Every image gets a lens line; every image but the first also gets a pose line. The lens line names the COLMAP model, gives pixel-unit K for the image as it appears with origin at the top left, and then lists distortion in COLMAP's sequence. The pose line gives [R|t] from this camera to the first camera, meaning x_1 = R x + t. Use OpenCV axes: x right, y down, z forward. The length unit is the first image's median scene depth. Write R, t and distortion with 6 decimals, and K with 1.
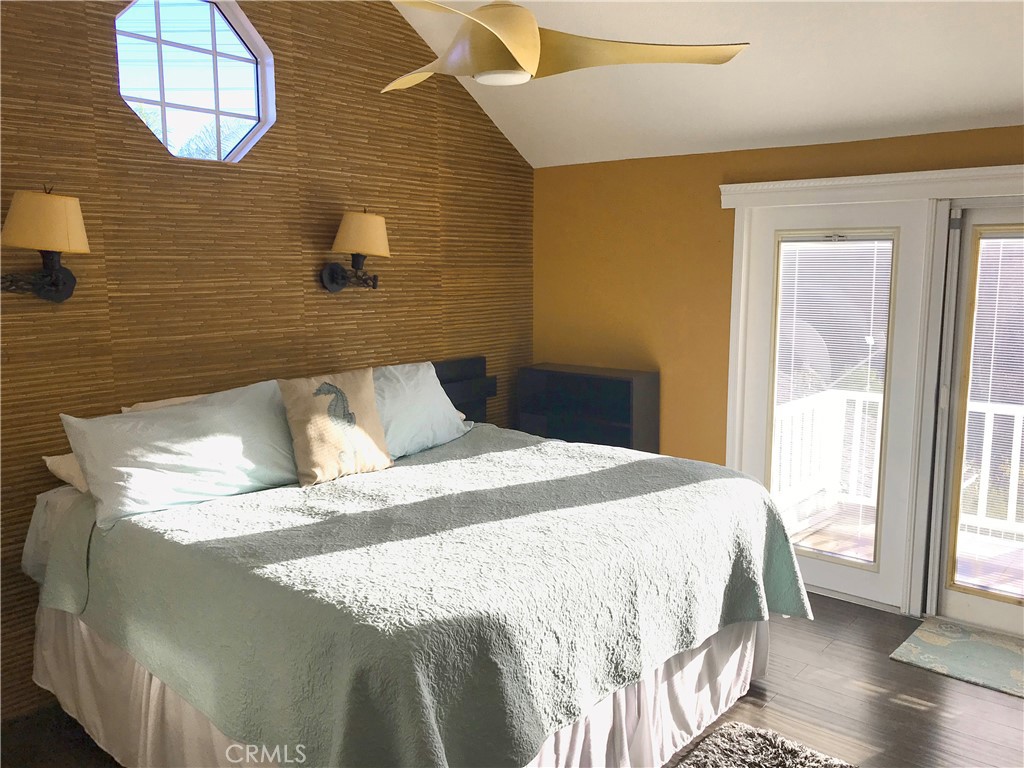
lens RADIAL K [[837.3, 0, 507.1], [0, 837.3, 381.5], [0, 0, 1]] dist [0.026071, -0.015100]
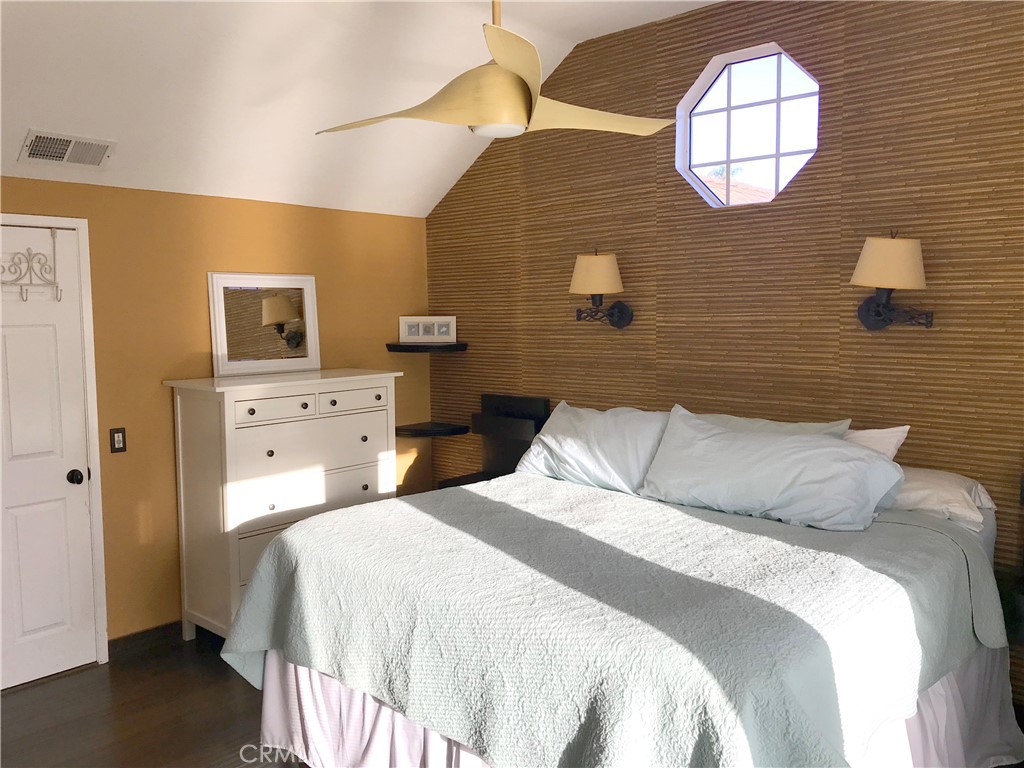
lens RADIAL K [[837.3, 0, 505.6], [0, 837.3, 384.3], [0, 0, 1]] dist [0.026071, -0.015100]
pose [[-0.023542, 0.099516, -0.994757, 0.746889], [-0.124970, 0.986935, 0.101691, -0.103743], [0.991881, 0.126709, -0.010798, 0.721154]]
